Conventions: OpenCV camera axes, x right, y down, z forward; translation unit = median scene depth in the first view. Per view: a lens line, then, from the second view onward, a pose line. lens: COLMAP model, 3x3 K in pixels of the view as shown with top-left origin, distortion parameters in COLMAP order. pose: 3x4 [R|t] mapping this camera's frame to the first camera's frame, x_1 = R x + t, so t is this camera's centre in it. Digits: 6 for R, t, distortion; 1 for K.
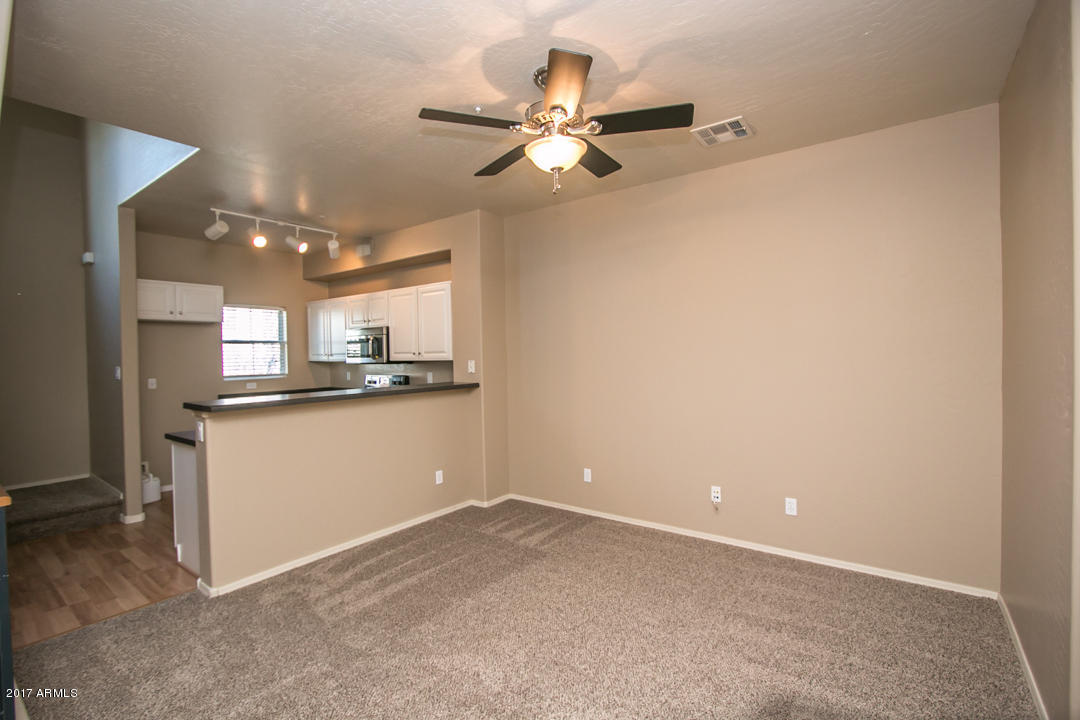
lens RADIAL K [[497.5, 0, 538.6], [0, 497.5, 360.8], [0, 0, 1]] dist [-0.020247, 0.002832]
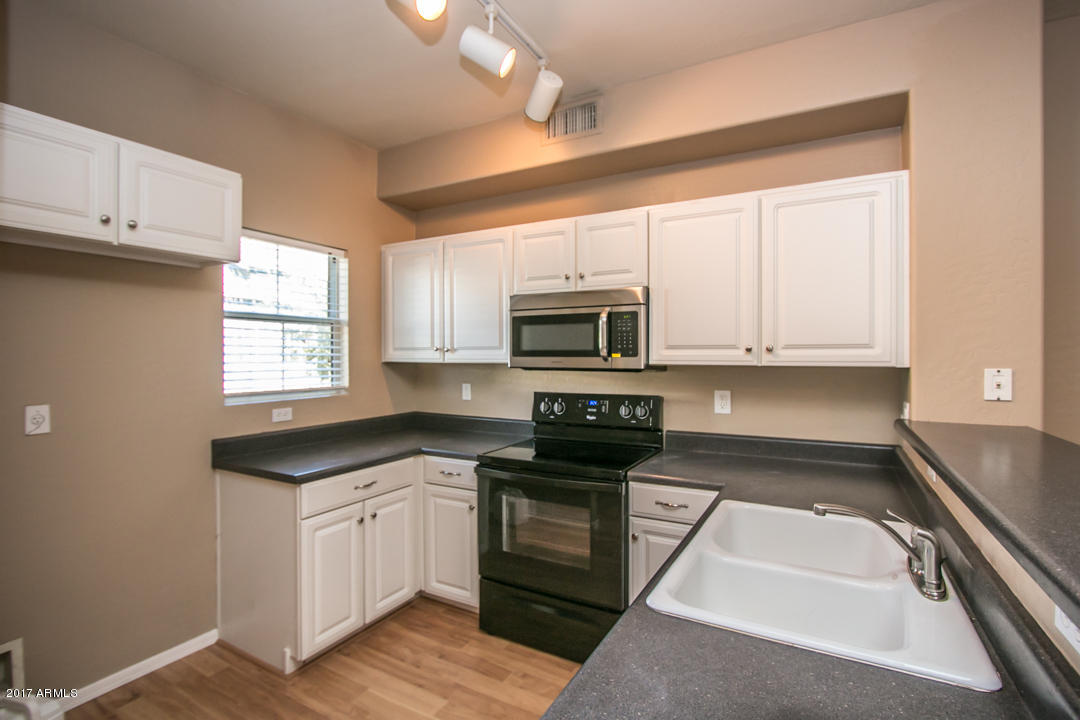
lens RADIAL K [[497.5, 0, 543.8], [0, 497.5, 363.2], [0, 0, 1]] dist [-0.020247, 0.002832]
pose [[0.986700, 0.011460, 0.162149, -0.794695], [-0.012380, 0.999912, 0.004666, -0.003439], [-0.162081, -0.006611, 0.986755, 0.975088]]
